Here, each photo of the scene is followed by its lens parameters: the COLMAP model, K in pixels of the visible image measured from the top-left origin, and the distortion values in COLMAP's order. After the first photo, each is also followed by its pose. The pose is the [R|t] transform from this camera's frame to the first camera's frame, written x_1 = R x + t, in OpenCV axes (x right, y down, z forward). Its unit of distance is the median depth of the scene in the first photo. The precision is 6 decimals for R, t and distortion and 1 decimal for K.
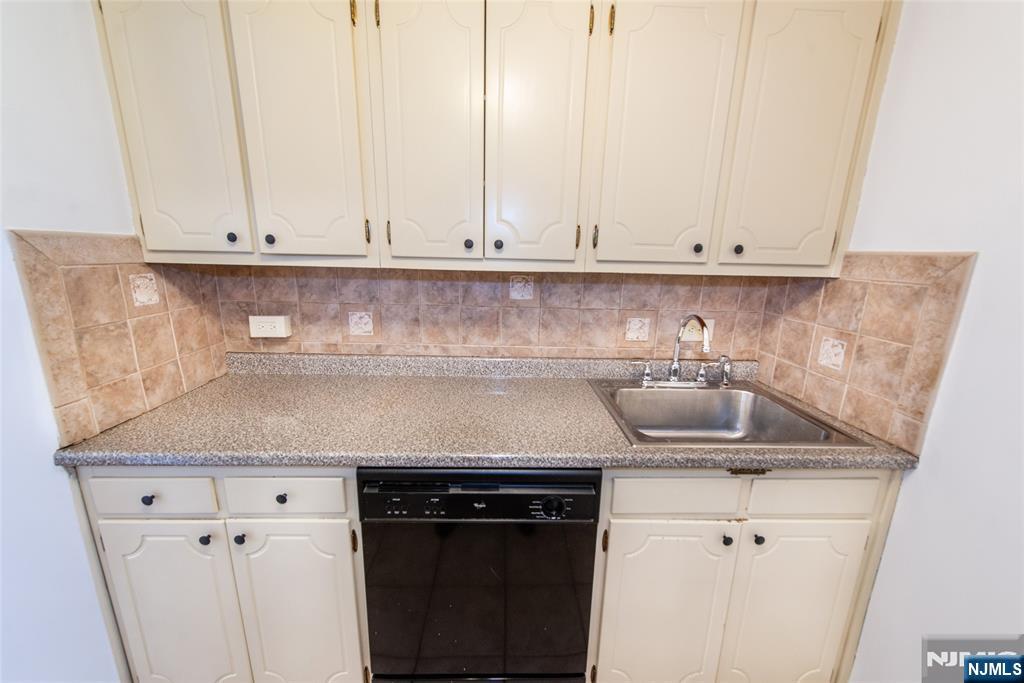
lens RADIAL K [[399.9, 0, 509.5], [0, 399.9, 346.3], [0, 0, 1]] dist [0.007999, -0.000083]
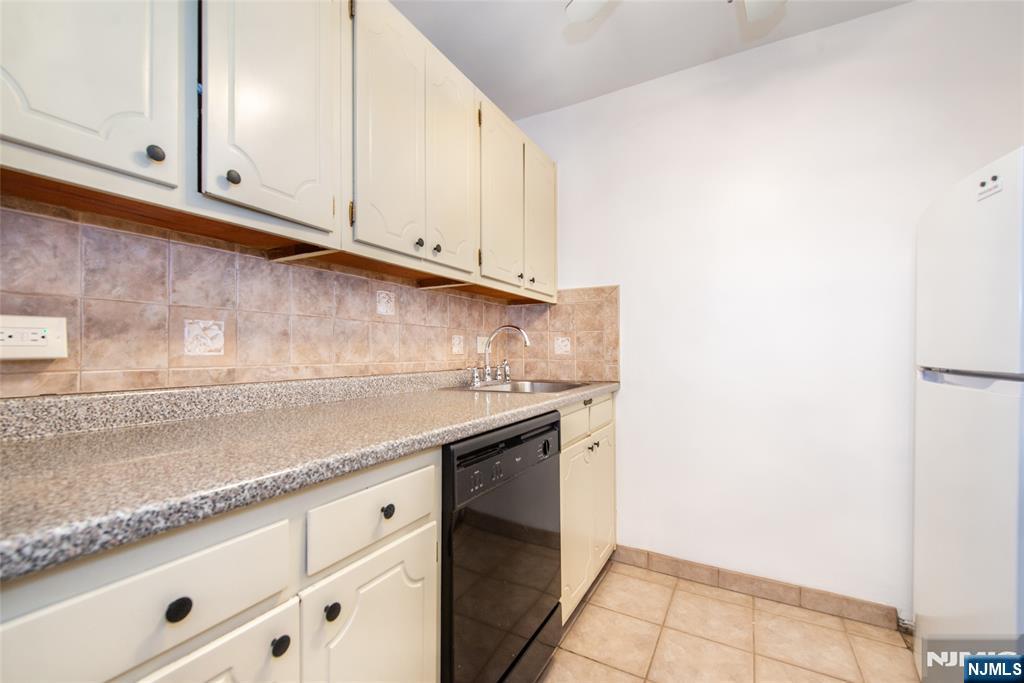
lens RADIAL K [[423.1, 0, 512.0], [0, 423.1, 341.5], [0, 0, 1]] dist [0.001117, -0.000458]
pose [[0.505170, -0.002230, 0.863017, -0.727986], [0.212509, 0.969527, -0.121888, 0.144550], [-0.836447, 0.244973, 0.490250, 0.234257]]
